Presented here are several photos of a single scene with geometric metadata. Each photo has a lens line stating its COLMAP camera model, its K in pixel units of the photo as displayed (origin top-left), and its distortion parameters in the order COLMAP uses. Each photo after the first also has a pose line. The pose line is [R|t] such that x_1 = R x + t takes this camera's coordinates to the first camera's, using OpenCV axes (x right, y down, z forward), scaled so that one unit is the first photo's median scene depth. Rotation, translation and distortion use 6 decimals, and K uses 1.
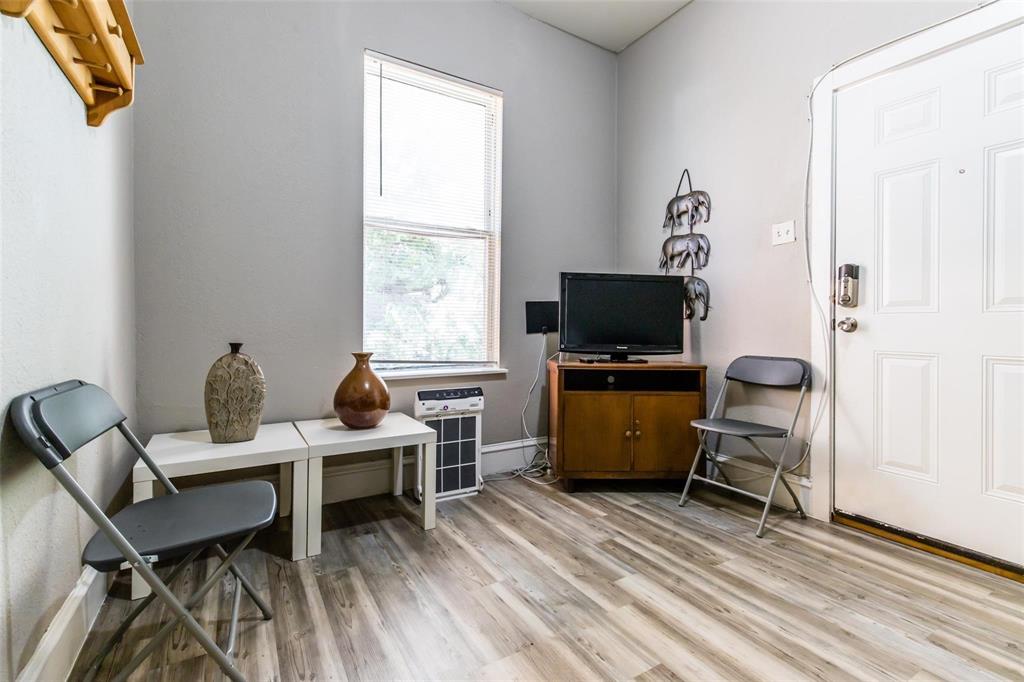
lens RADIAL K [[457.4, 0, 496.5], [0, 457.4, 325.8], [0, 0, 1]] dist [-0.003130, 0.000581]
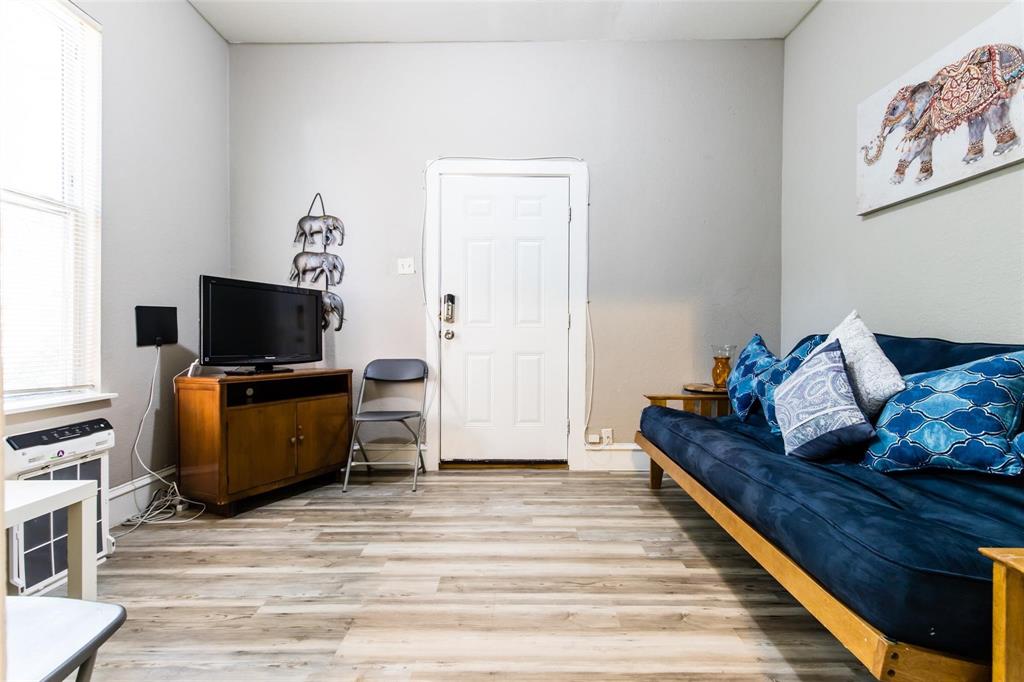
lens RADIAL K [[457.4, 0, 509.4], [0, 457.4, 339.1], [0, 0, 1]] dist [-0.003130, 0.000581]
pose [[0.517760, -0.010205, 0.855465, -0.352374], [0.003528, 0.999946, 0.009793, -0.000847], [-0.855519, -0.002052, 0.517768, 0.046506]]
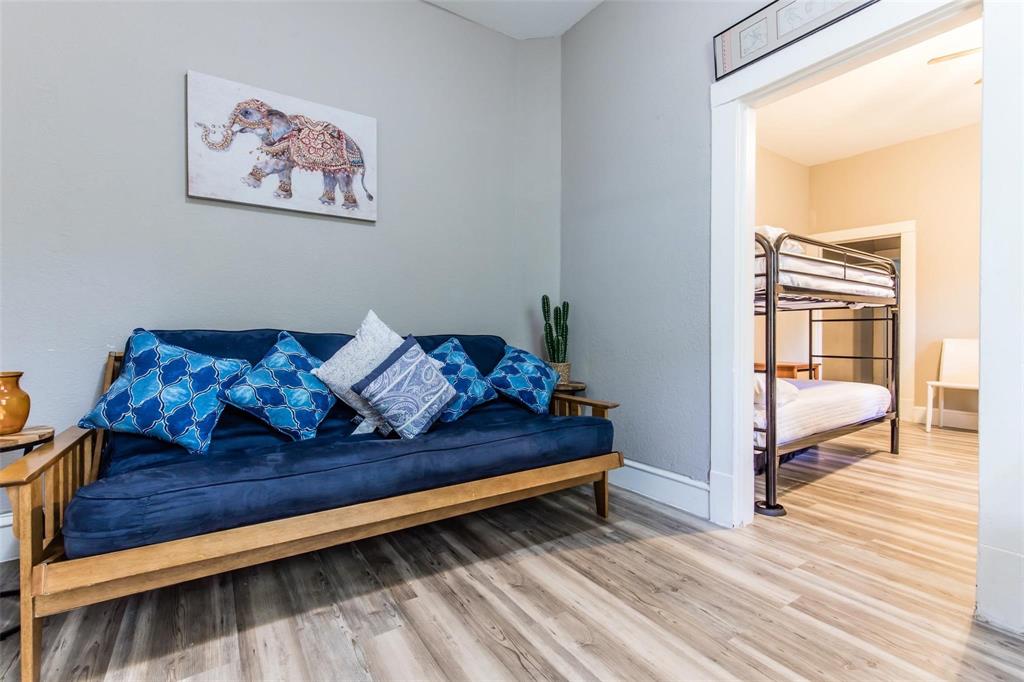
lens RADIAL K [[457.4, 0, 509.5], [0, 457.4, 339.3], [0, 0, 1]] dist [-0.003130, 0.000581]
pose [[-0.999097, -0.001968, -0.042434, 0.414380], [-0.002533, 0.999909, 0.013265, 0.006283], [0.042404, 0.013360, -0.999011, 0.933689]]
